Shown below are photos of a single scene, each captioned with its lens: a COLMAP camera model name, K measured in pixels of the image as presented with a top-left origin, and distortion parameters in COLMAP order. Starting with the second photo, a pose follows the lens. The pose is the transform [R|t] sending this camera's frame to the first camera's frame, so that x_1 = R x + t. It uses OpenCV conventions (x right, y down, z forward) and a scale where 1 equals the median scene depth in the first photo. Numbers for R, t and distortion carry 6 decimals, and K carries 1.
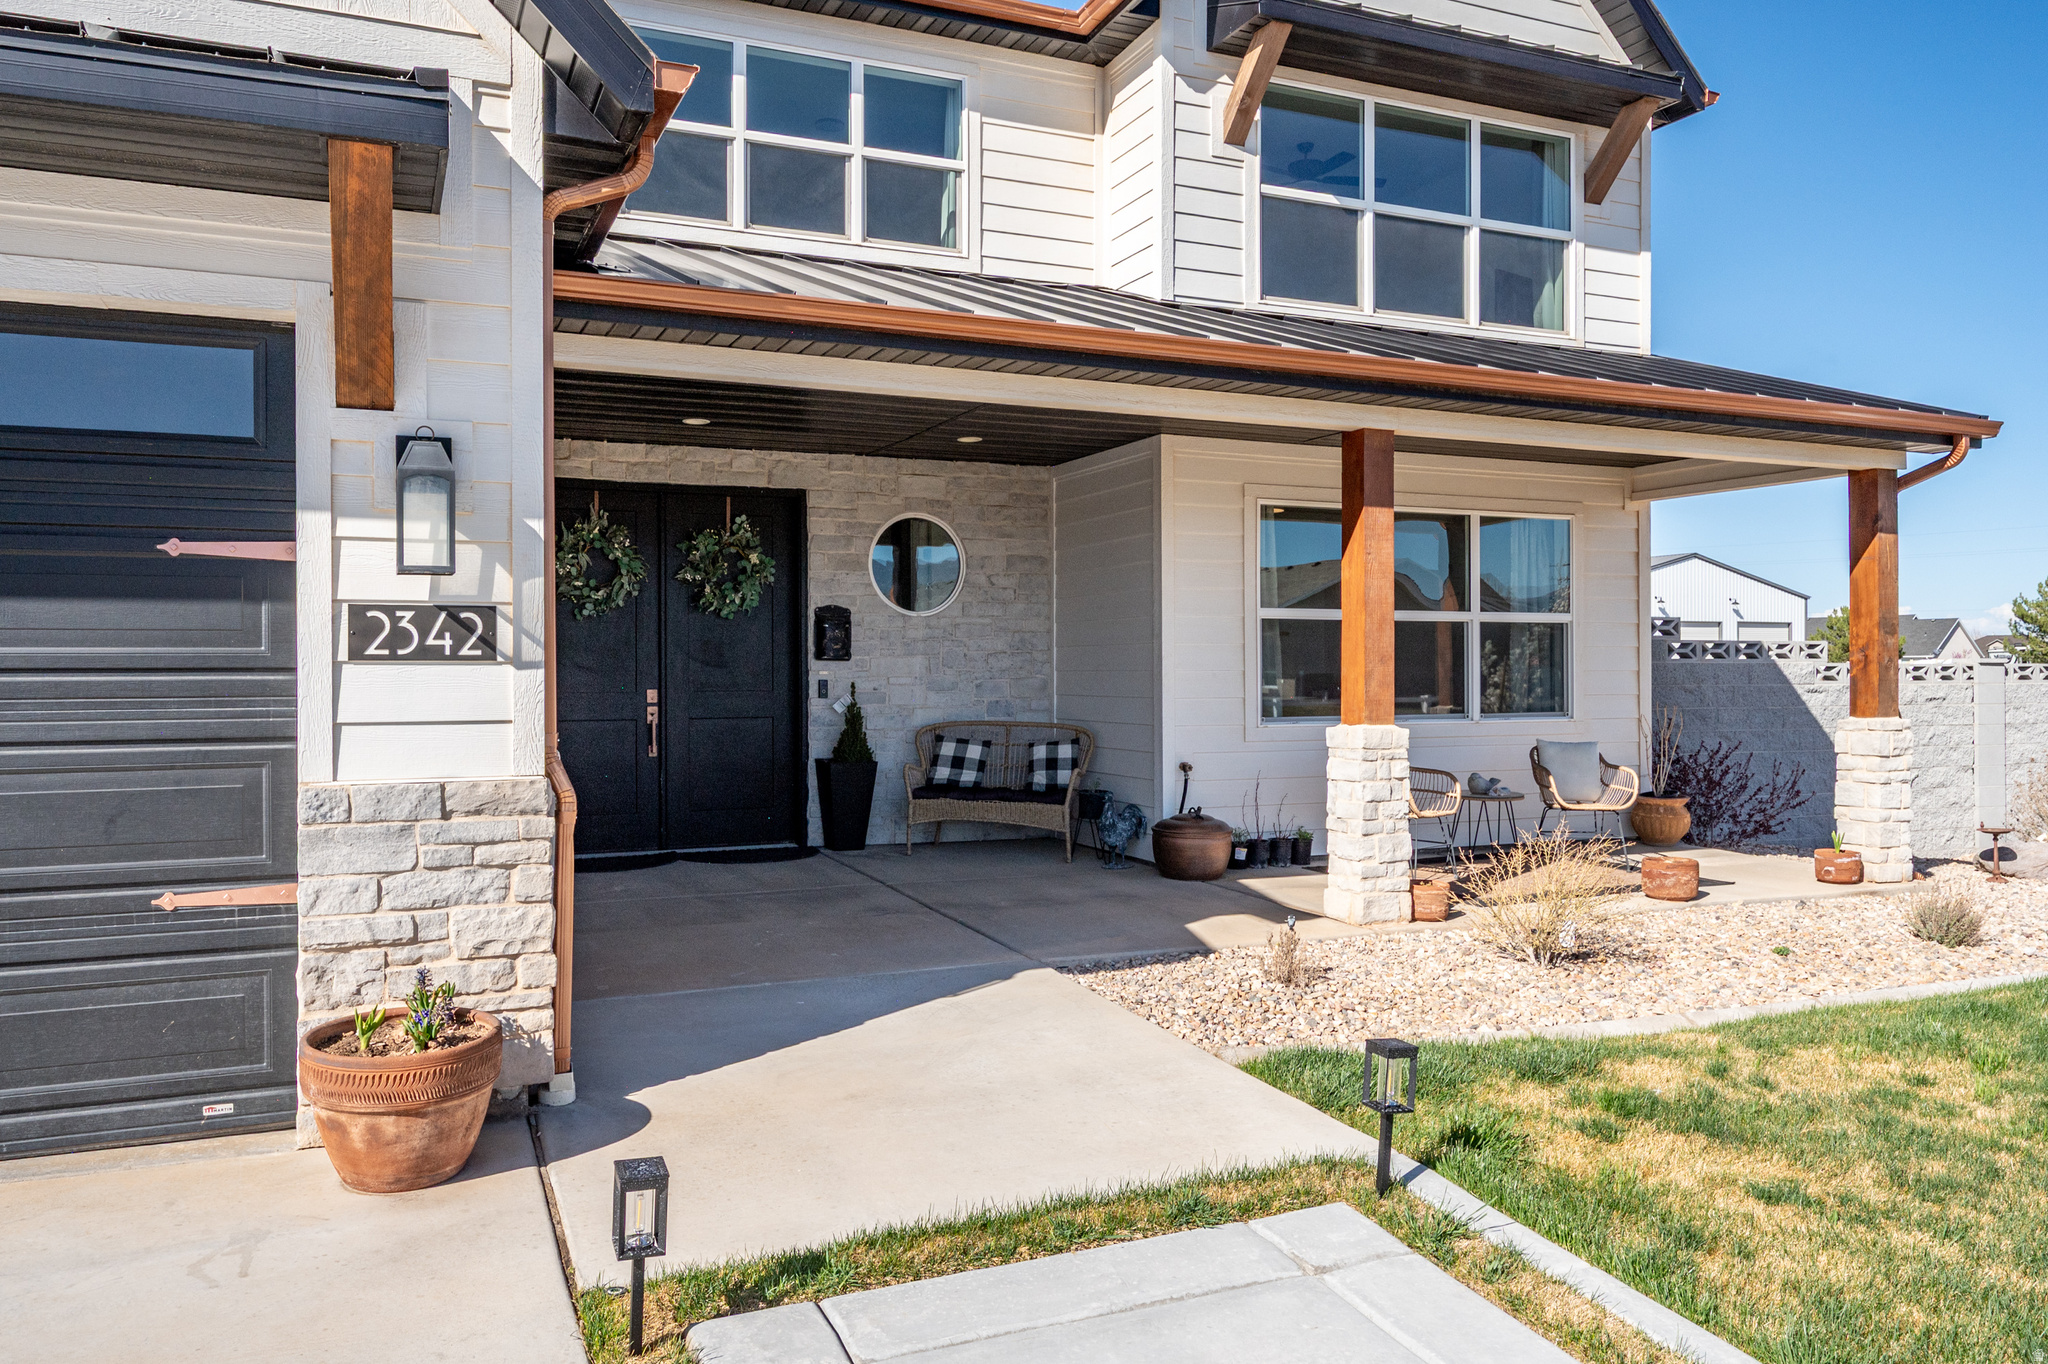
lens RADIAL K [[1413.3, 0, 1024.0], [0, 1413.3, 682.0], [0, 0, 1]] dist [-0.000174, -0.000021]
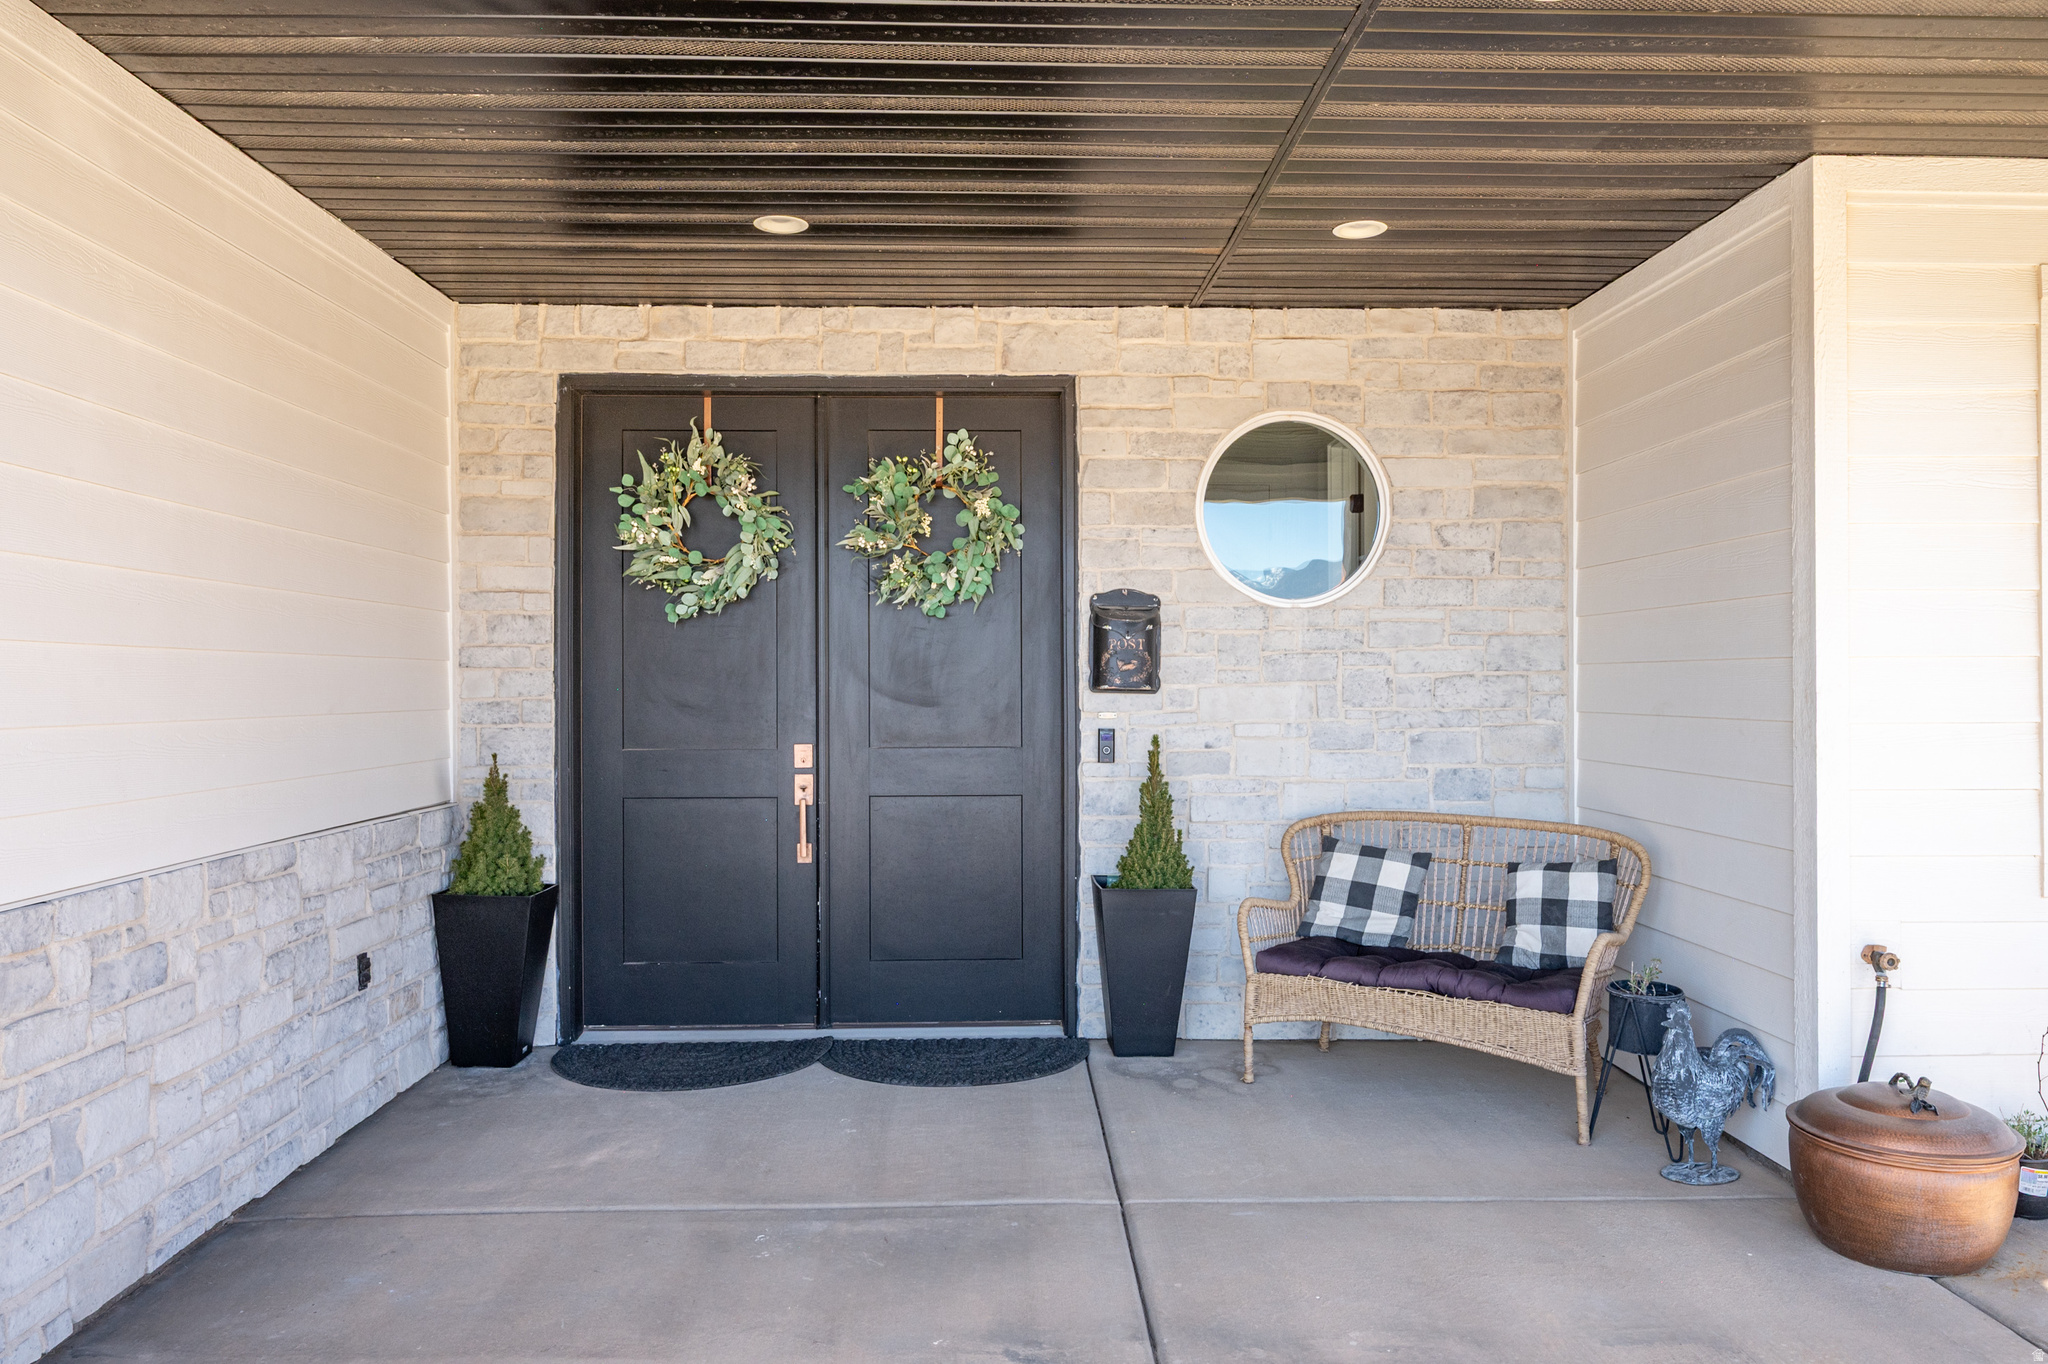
lens RADIAL K [[1531.5, 0, 1024.0], [0, 1531.5, 682.0], [0, 0, 1]] dist [0.002475, -0.000943]
pose [[0.930312, -0.000174, -0.366769, 0.042140], [-0.003046, 0.999962, -0.008202, -0.014409], [0.366756, 0.008748, 0.930276, 0.448632]]
